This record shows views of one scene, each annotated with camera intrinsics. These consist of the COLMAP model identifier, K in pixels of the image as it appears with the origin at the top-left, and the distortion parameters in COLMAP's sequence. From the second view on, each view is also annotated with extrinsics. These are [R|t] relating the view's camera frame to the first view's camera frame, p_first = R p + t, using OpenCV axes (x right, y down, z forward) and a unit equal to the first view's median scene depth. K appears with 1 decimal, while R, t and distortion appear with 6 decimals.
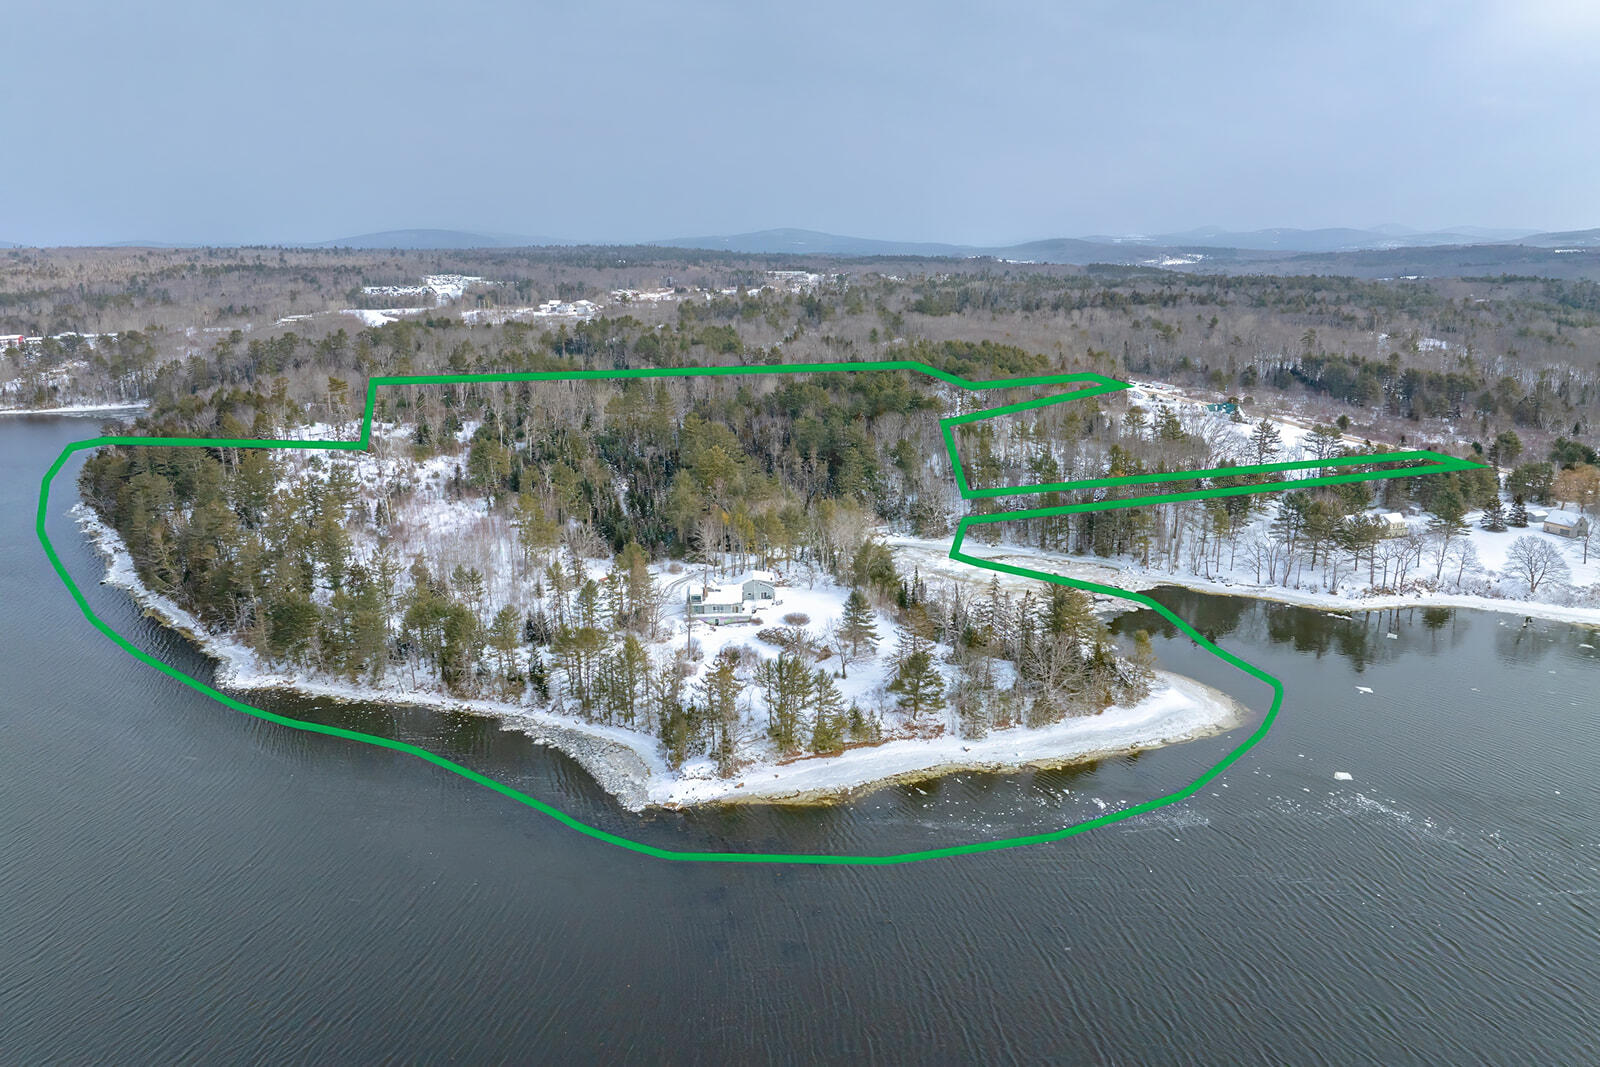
lens RADIAL K [[1135.4, 0, 803.3], [0, 1135.4, 502.6], [0, 0, 1]] dist [-0.033912, -0.001884]
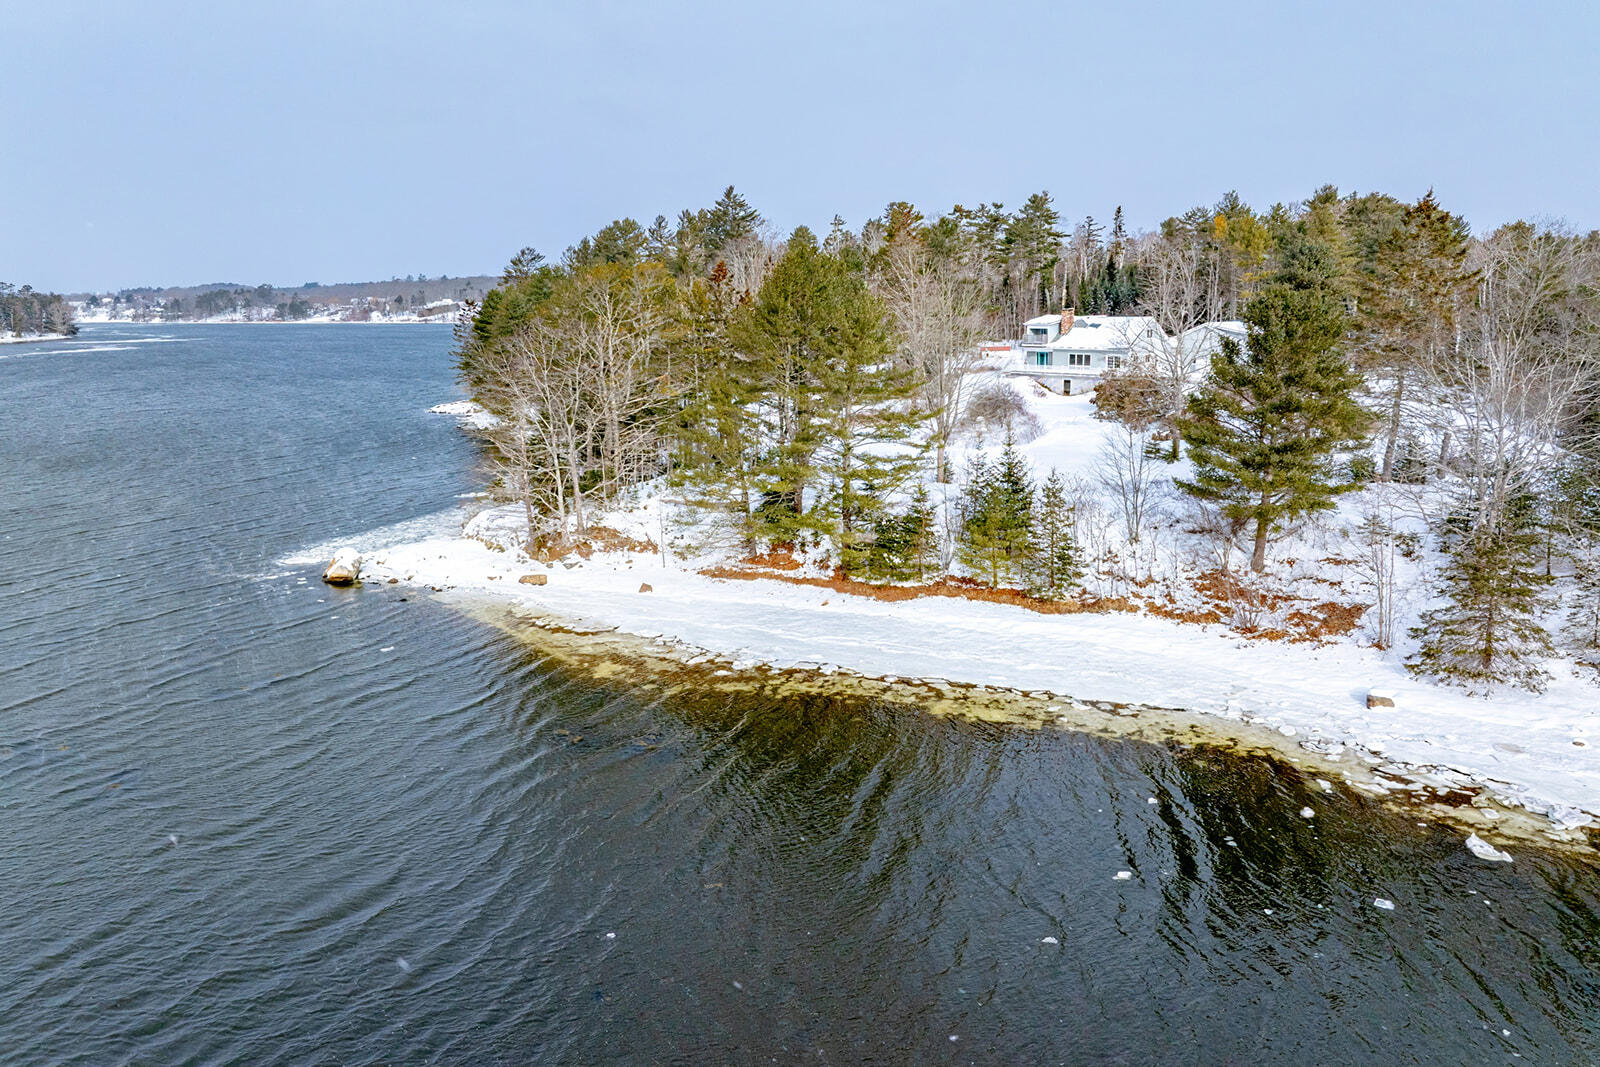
lens RADIAL K [[1135.4, 0, 803.3], [0, 1135.4, 502.6], [0, 0, 1]] dist [-0.033912, -0.001884]
pose [[0.683651, 0.128408, -0.718424, 0.169025], [-0.163554, 0.986318, 0.020652, 0.150550], [0.711246, 0.103382, 0.695299, 0.596682]]
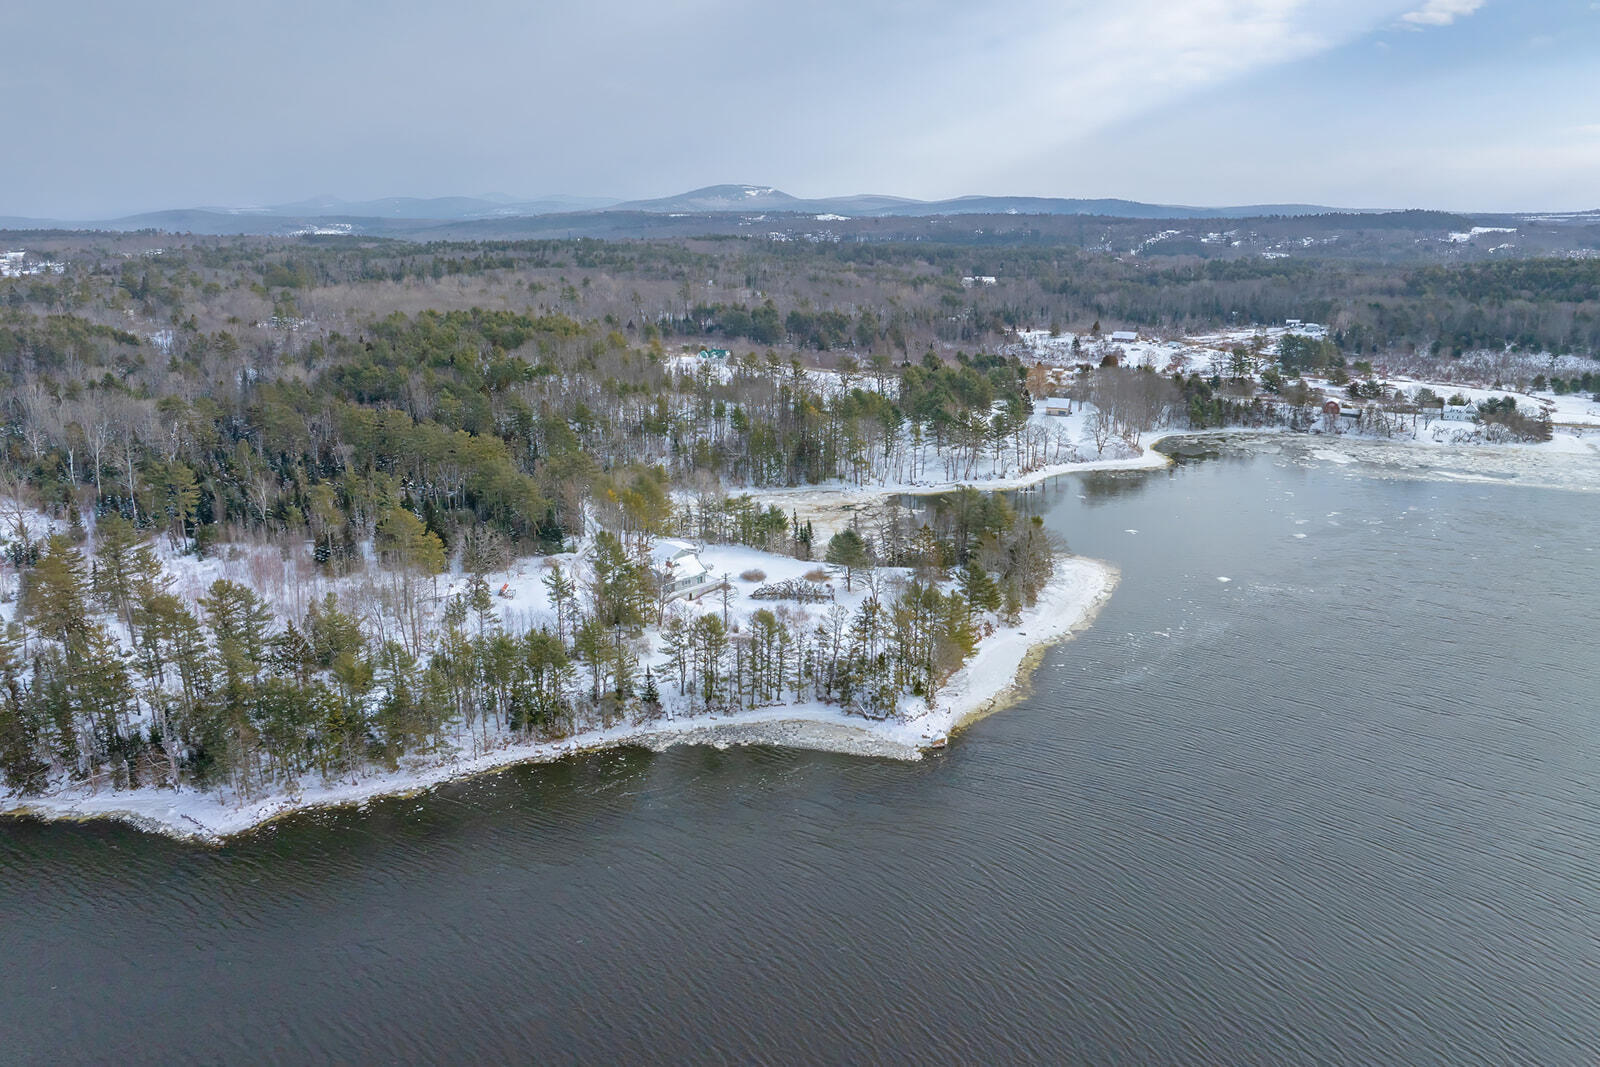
lens RADIAL K [[1135.4, 0, 803.3], [0, 1135.4, 502.6], [0, 0, 1]] dist [-0.033912, -0.001884]
pose [[0.732282, -0.168544, 0.659815, -0.591795], [0.152006, 0.984898, 0.082883, -0.034838], [-0.663820, 0.039602, 0.746843, 0.215163]]
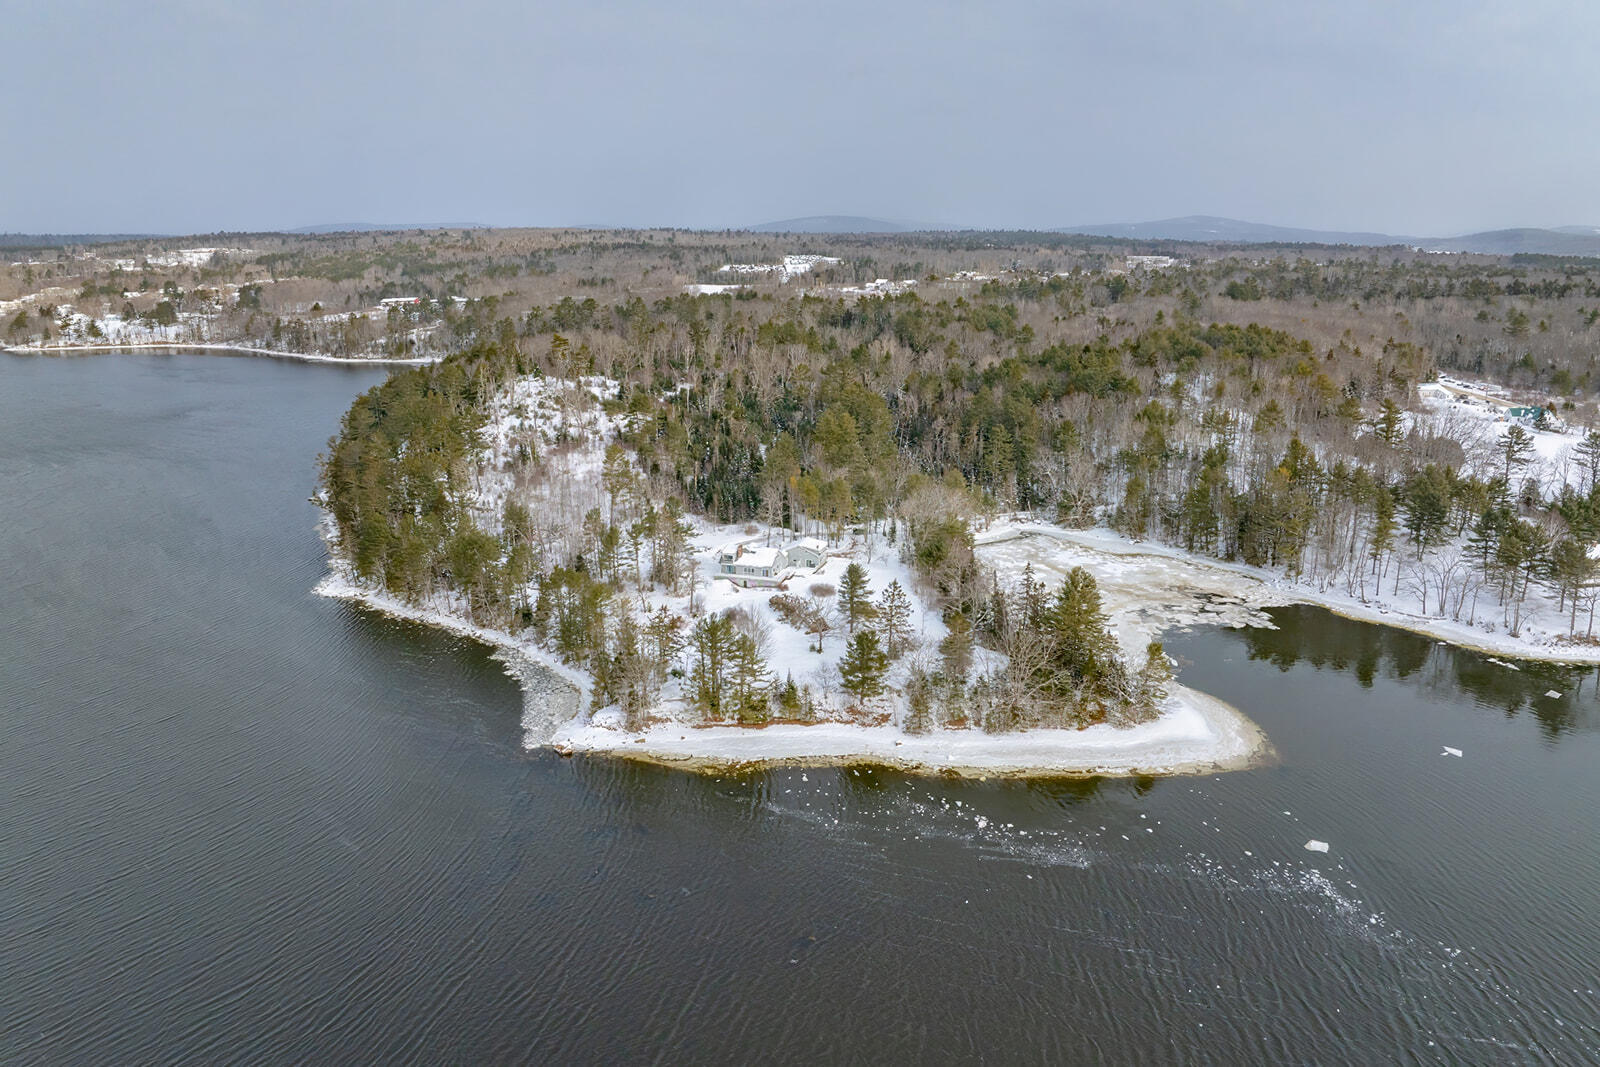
lens RADIAL K [[1135.4, 0, 803.3], [0, 1135.4, 502.6], [0, 0, 1]] dist [-0.033912, -0.001884]
pose [[0.938145, 0.082001, -0.336392, 0.280784], [-0.078569, 0.996624, 0.023826, 0.007811], [0.337210, 0.004077, 0.941420, 0.092255]]
